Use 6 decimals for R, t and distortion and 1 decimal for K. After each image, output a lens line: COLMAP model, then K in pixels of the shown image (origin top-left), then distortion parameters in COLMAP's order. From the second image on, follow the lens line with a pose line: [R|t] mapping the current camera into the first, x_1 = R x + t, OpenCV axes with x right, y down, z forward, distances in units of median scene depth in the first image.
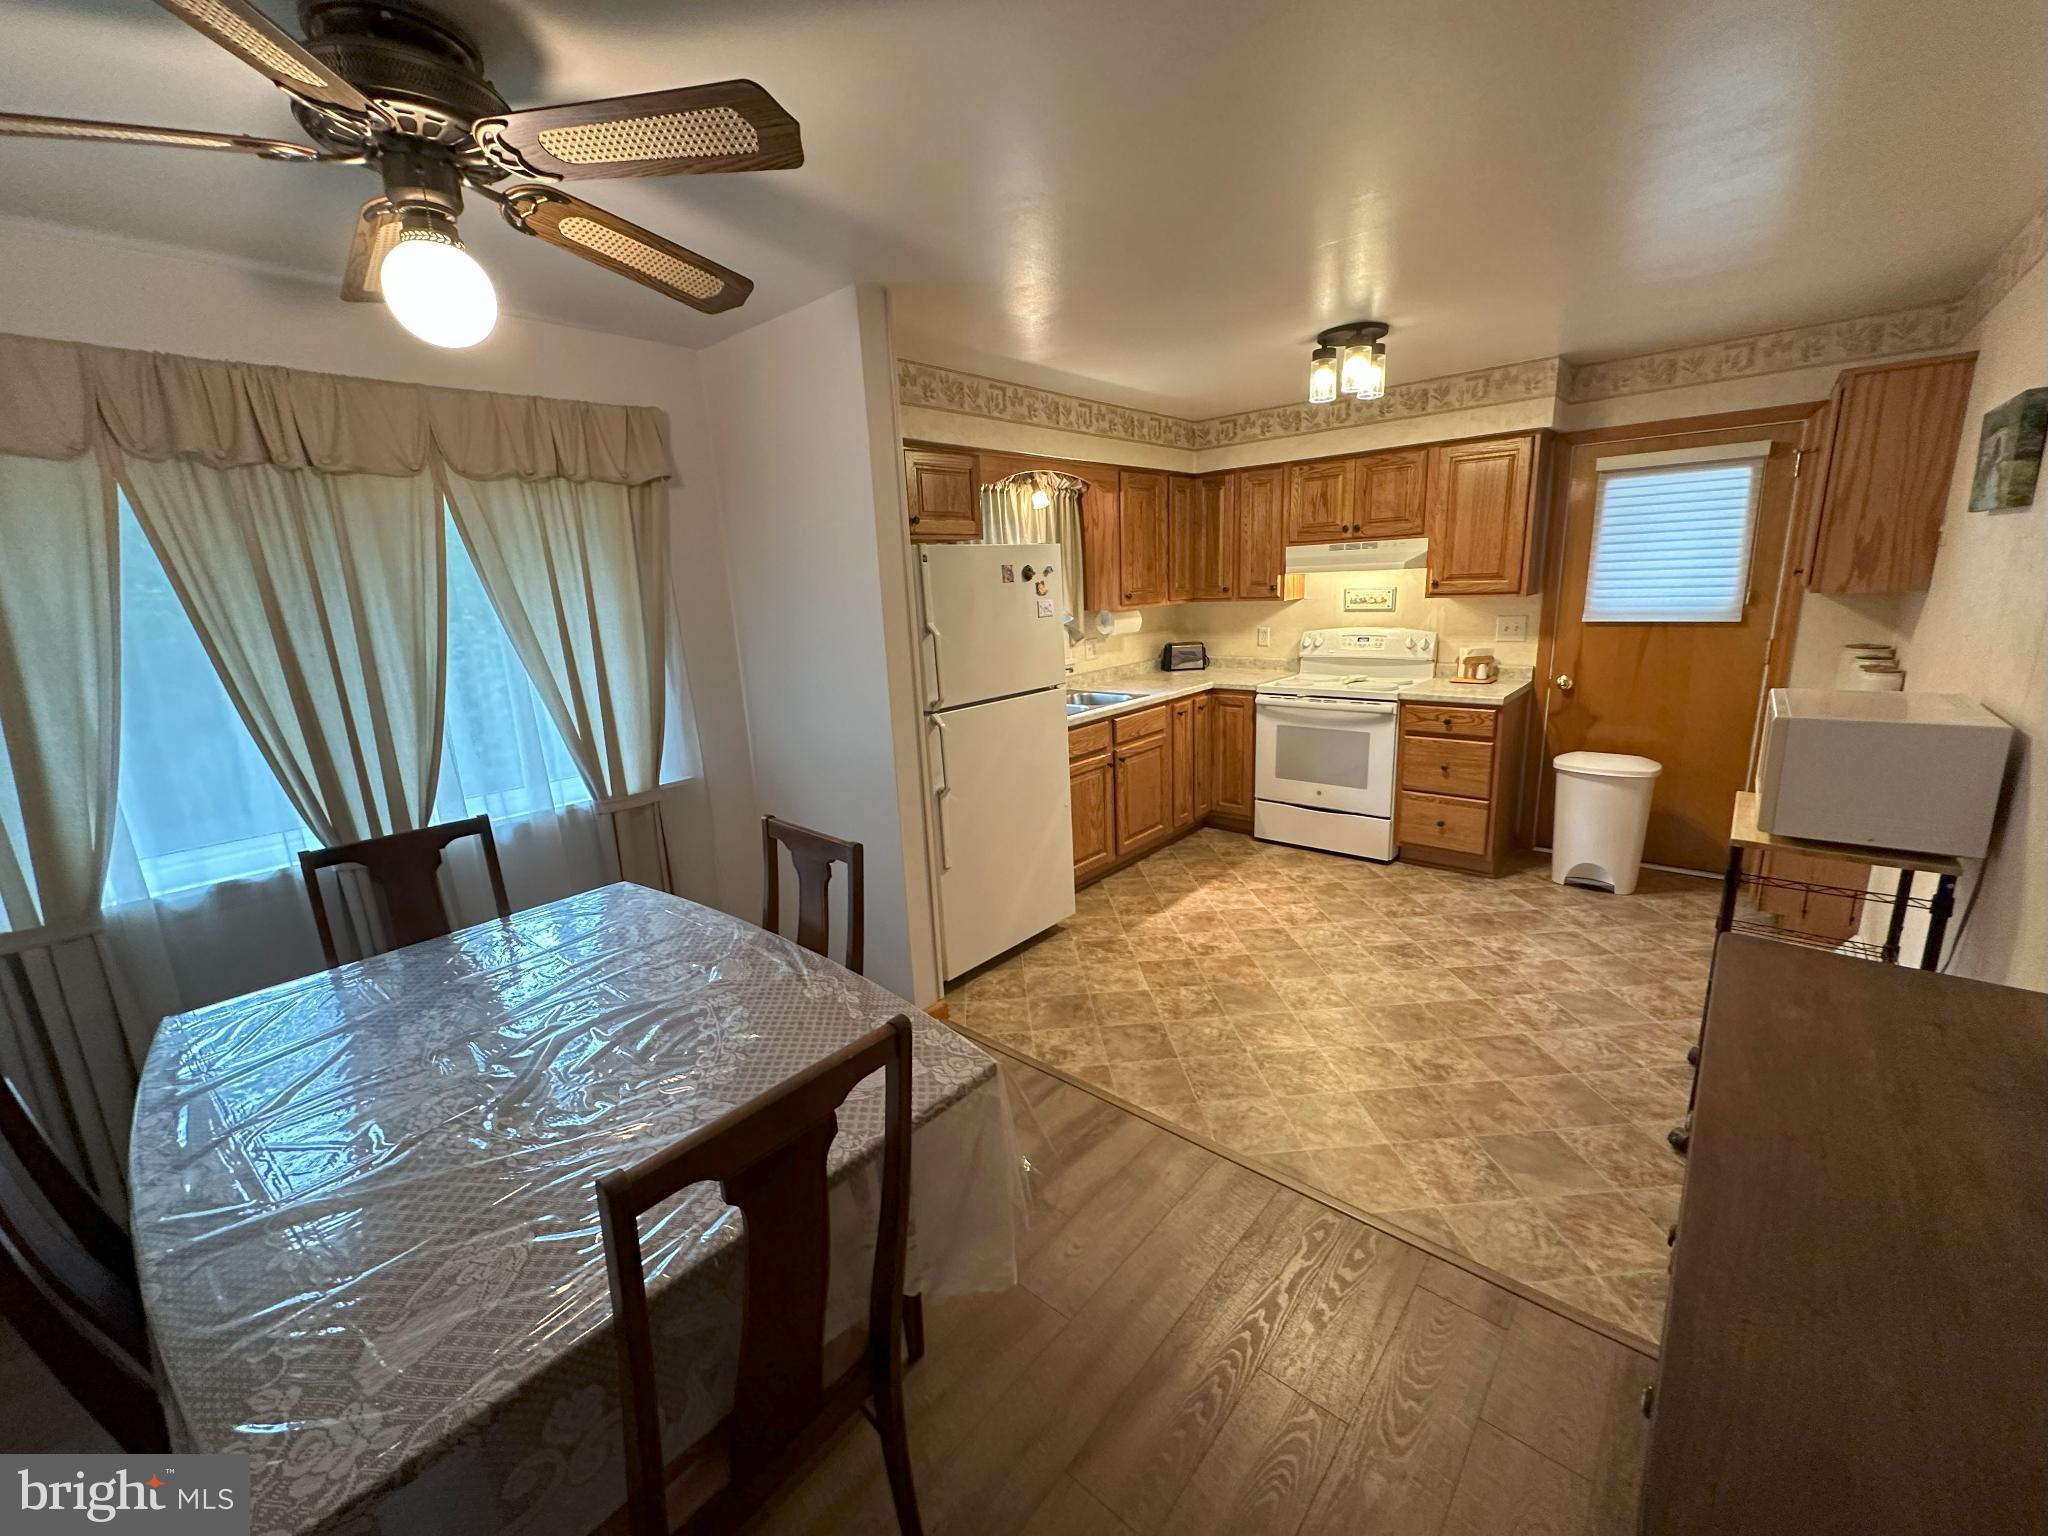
lens RADIAL K [[817.8, 0, 1025.1], [0, 817.8, 768.9], [0, 0, 1]] dist [-0.000340, 0.000678]
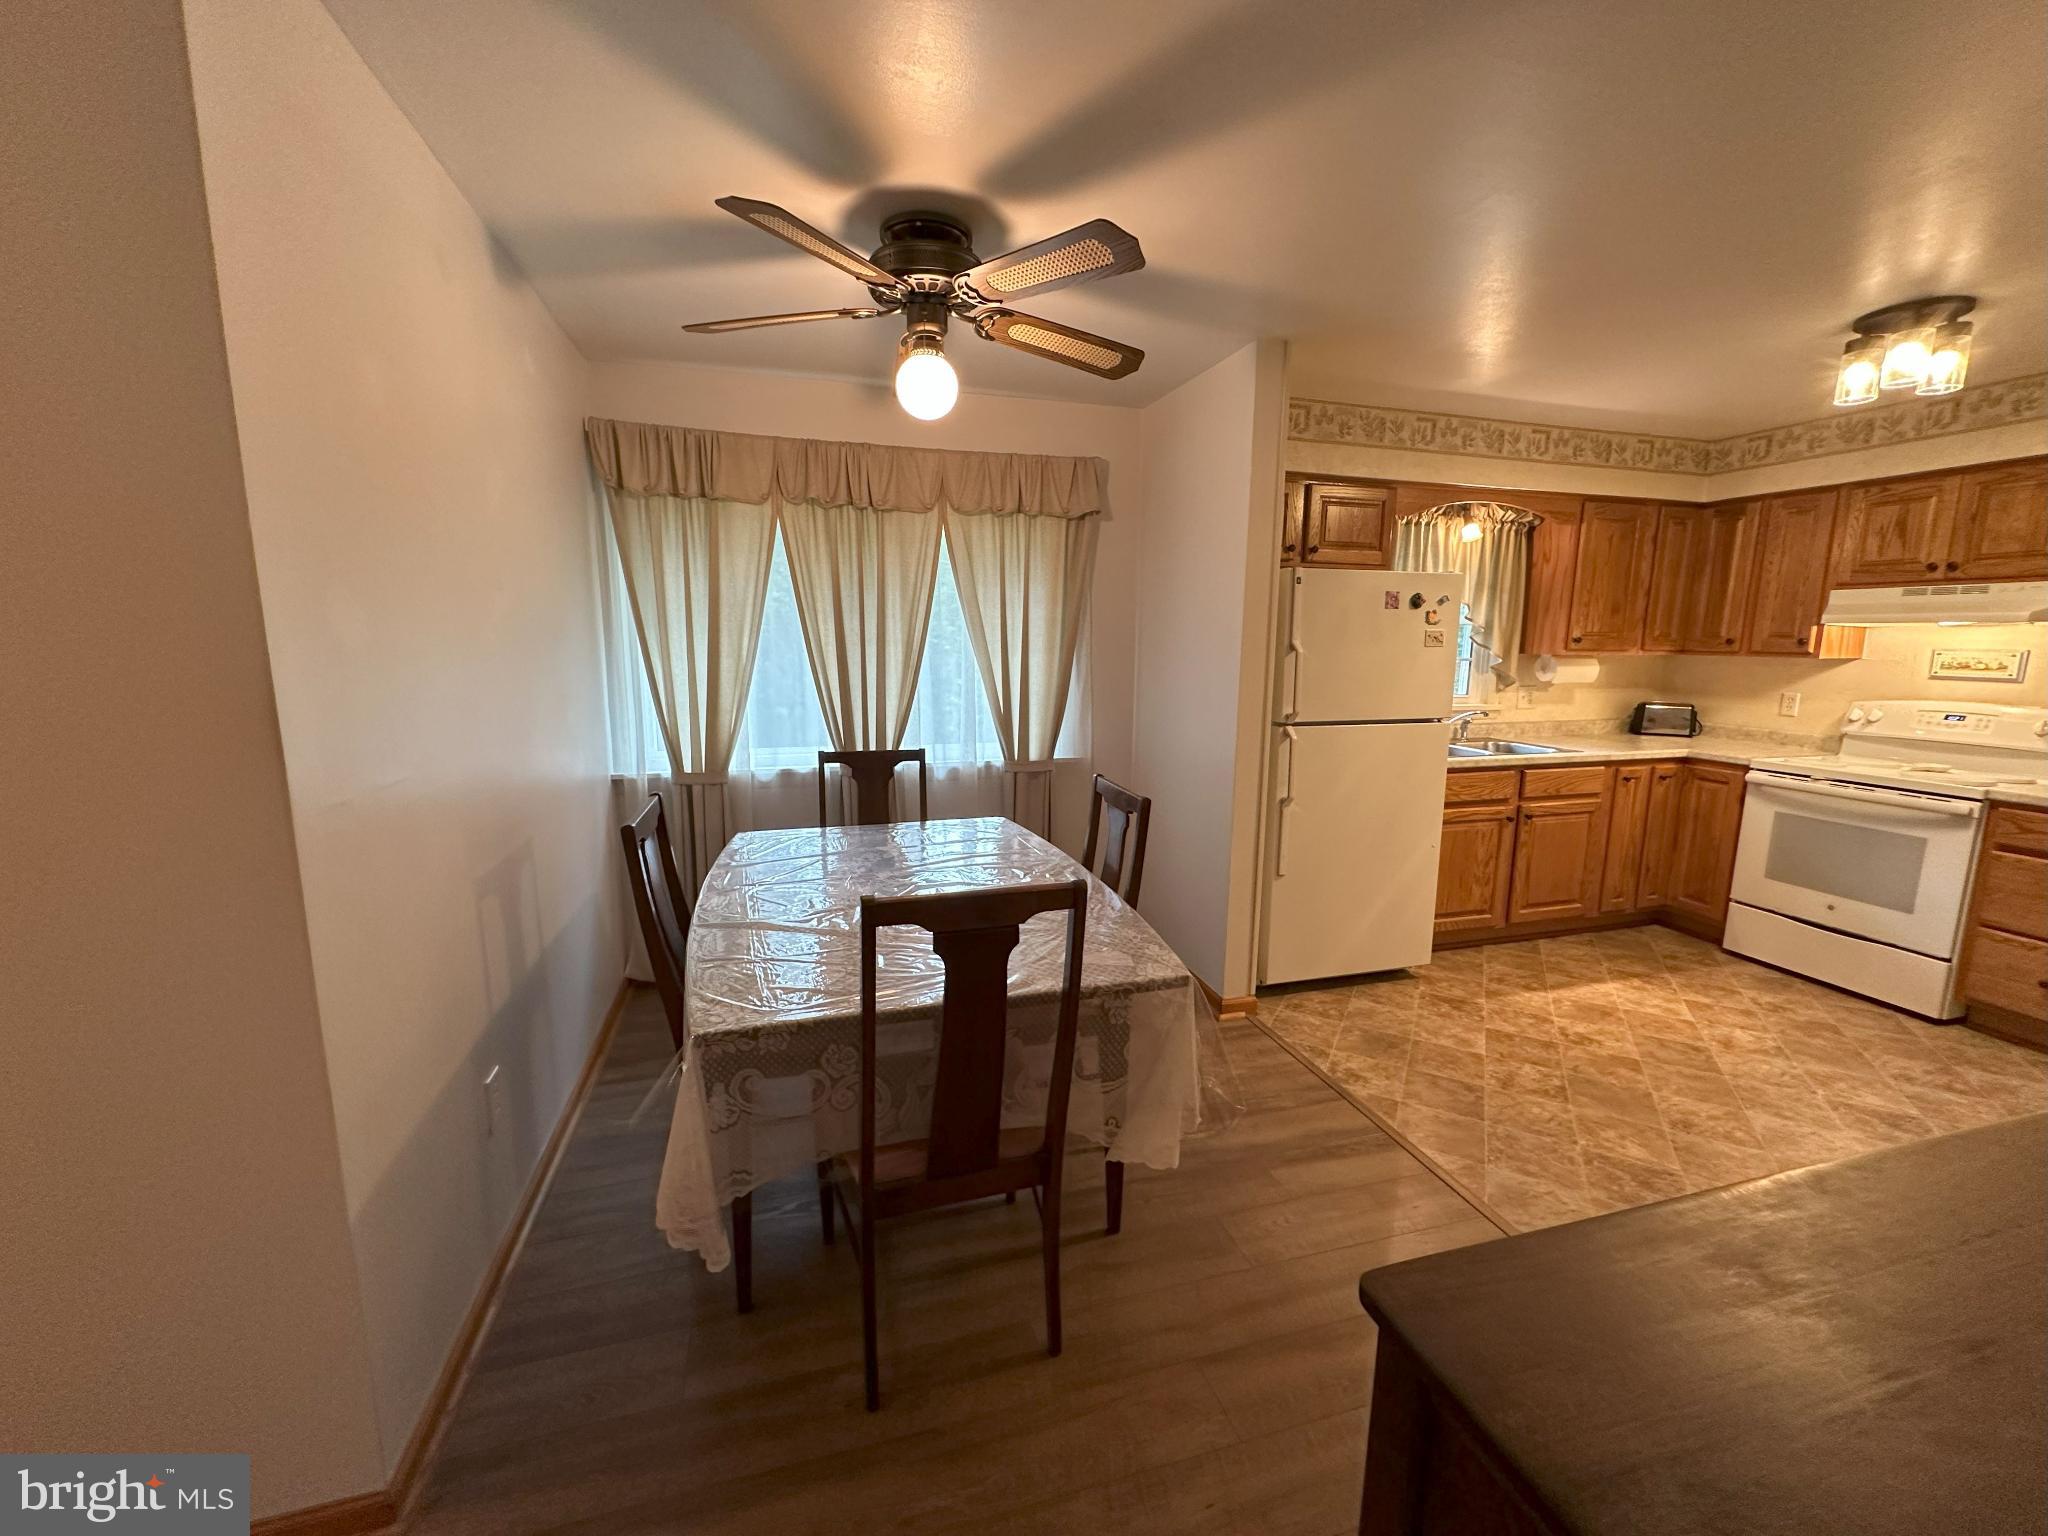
lens RADIAL K [[817.8, 0, 1025.1], [0, 817.8, 768.9], [0, 0, 1]] dist [-0.000340, 0.000678]
pose [[0.844247, 0.139279, -0.517541, 0.122554], [-0.167772, 0.985790, -0.008389, 0.041704], [0.509019, 0.093911, 0.855617, -0.059335]]
